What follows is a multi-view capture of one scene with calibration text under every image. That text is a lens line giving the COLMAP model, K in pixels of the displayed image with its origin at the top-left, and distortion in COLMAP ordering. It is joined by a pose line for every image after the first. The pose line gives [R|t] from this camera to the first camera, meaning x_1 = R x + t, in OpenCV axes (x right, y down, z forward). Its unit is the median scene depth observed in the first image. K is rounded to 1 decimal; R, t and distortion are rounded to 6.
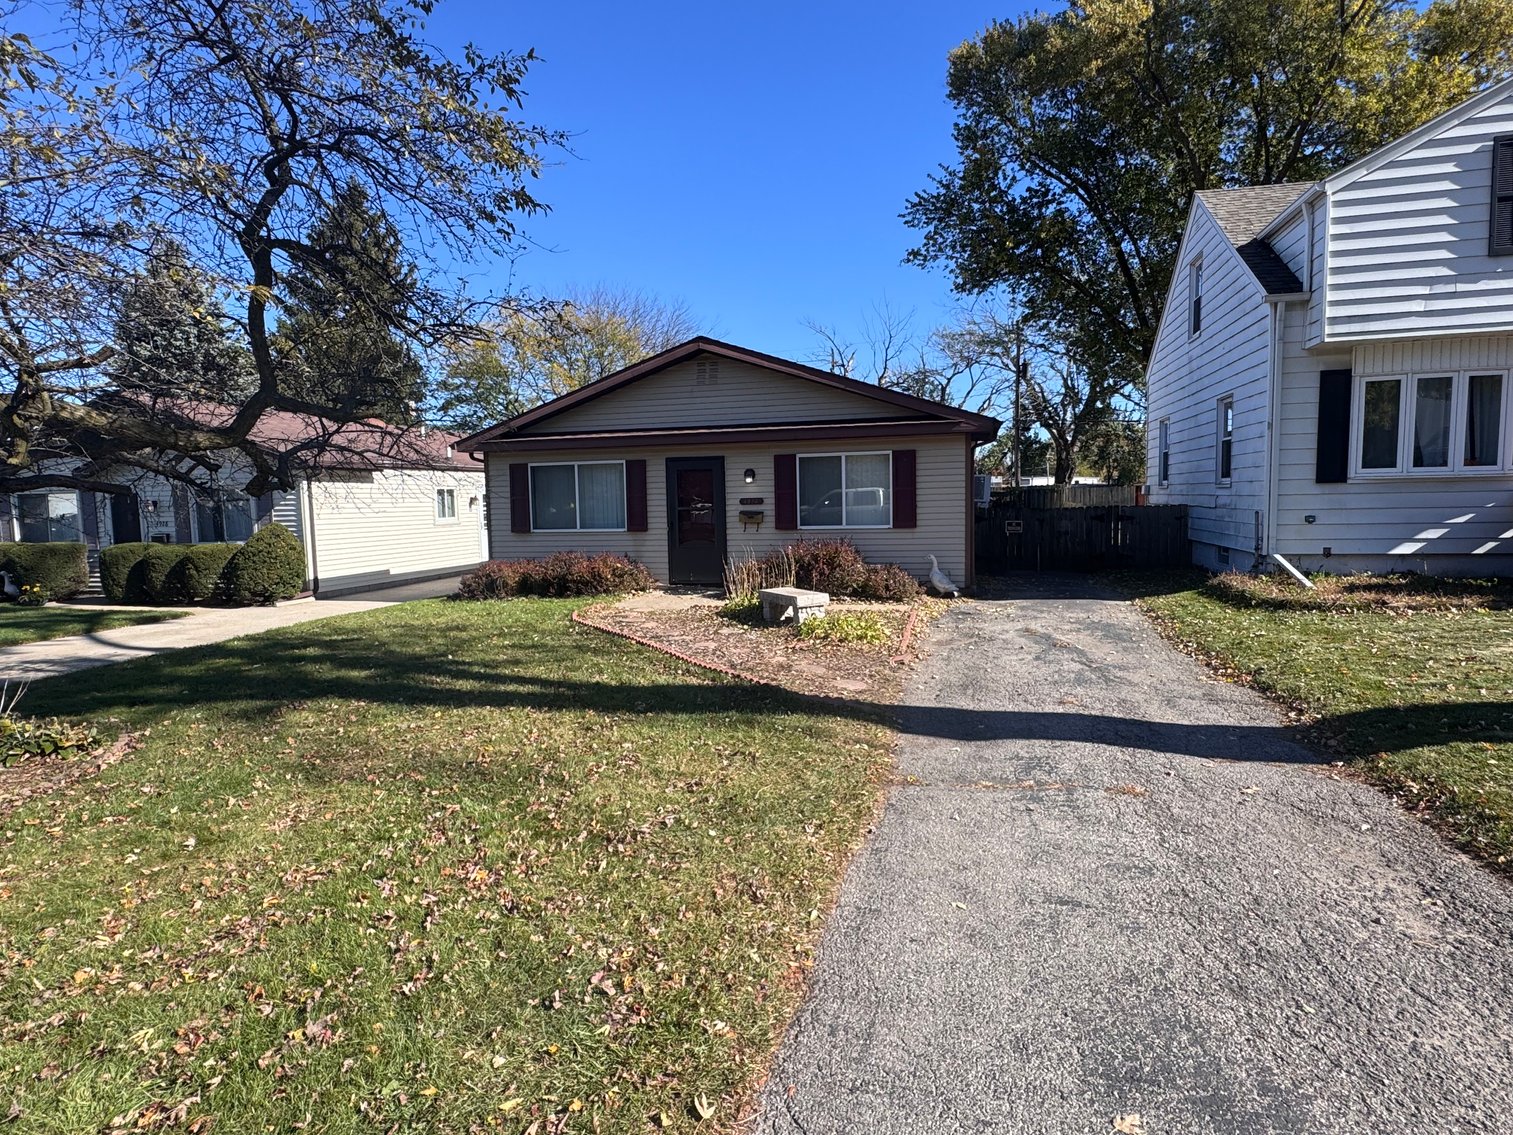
lens RADIAL K [[857.8, 0, 756.5], [0, 857.8, 567.5], [0, 0, 1]] dist [-0.015040, -0.000132]
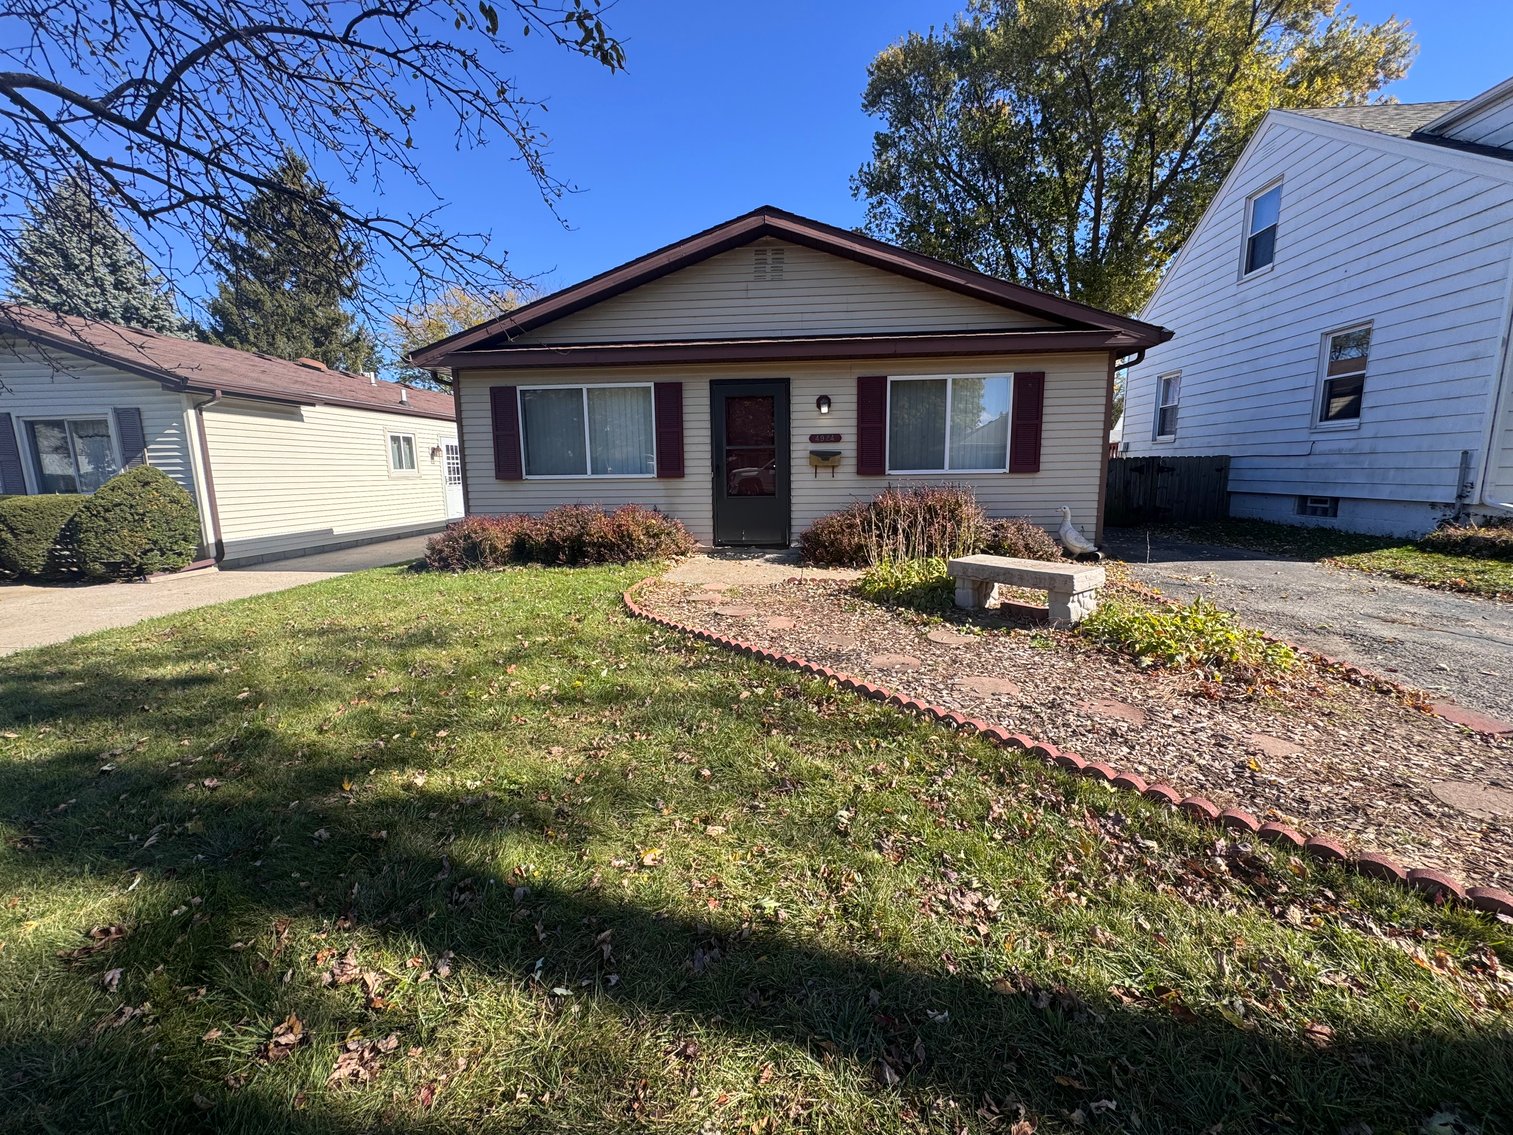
lens RADIAL K [[610.3, 0, 756.5], [0, 610.3, 567.5], [0, 0, 1]] dist [-0.002450, -0.000256]
pose [[0.985786, -0.018929, 0.166938, -0.157984], [0.006469, 0.997172, 0.074874, -0.002029], [-0.167883, -0.072729, 0.983120, 0.446516]]
